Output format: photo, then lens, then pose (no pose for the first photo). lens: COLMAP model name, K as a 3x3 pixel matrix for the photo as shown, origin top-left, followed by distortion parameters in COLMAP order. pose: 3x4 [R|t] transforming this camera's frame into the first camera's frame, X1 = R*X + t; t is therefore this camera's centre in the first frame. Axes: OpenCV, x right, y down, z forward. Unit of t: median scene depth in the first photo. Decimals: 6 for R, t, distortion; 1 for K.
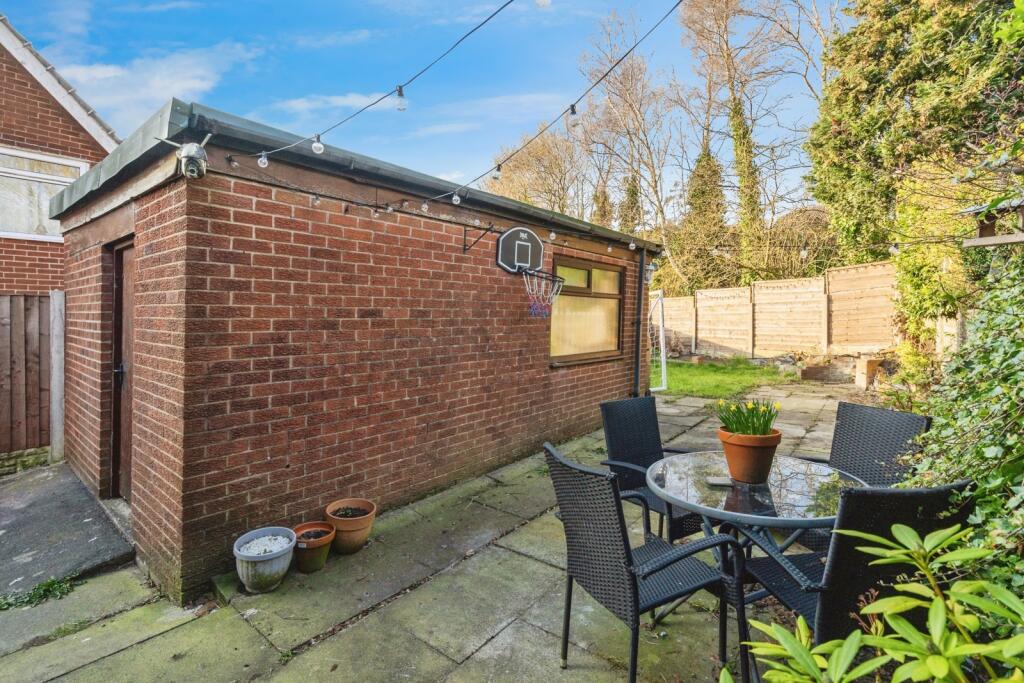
lens RADIAL K [[461.0, 0, 512.0], [0, 461.0, 341.5], [0, 0, 1]] dist [-0.003308, -0.000243]
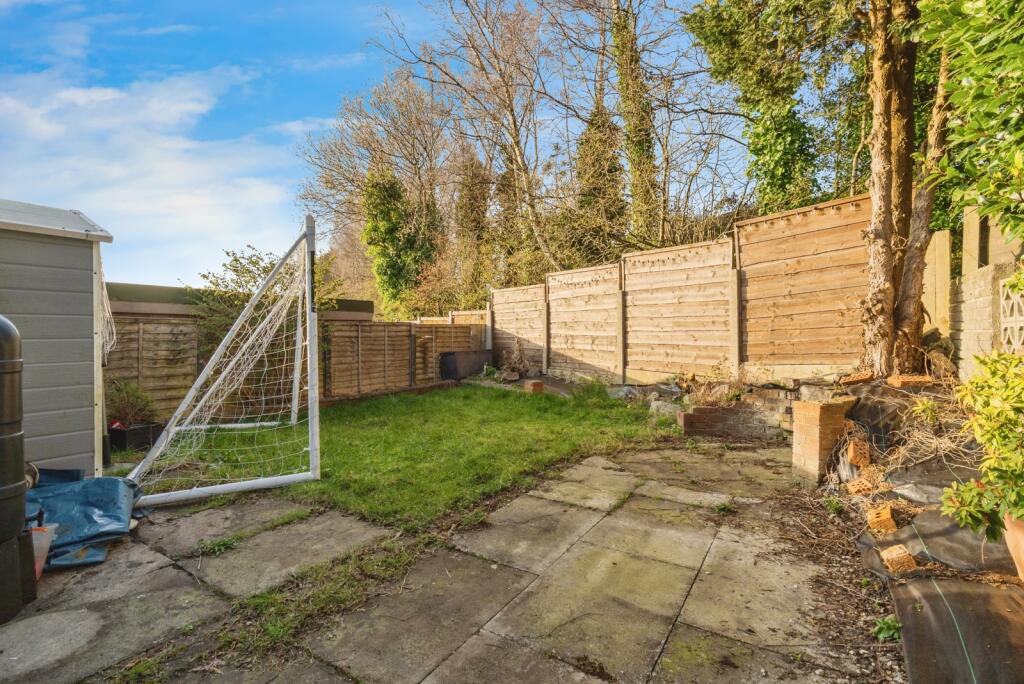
lens RADIAL K [[470.2, 0, 502.8], [0, 470.2, 333.9], [0, 0, 1]] dist [-0.001012, -0.000075]
pose [[0.994860, 0.015172, 0.100113, 0.327690], [-0.010470, 0.998824, -0.047330, 0.002165], [-0.100714, 0.046039, 0.993850, 0.443556]]
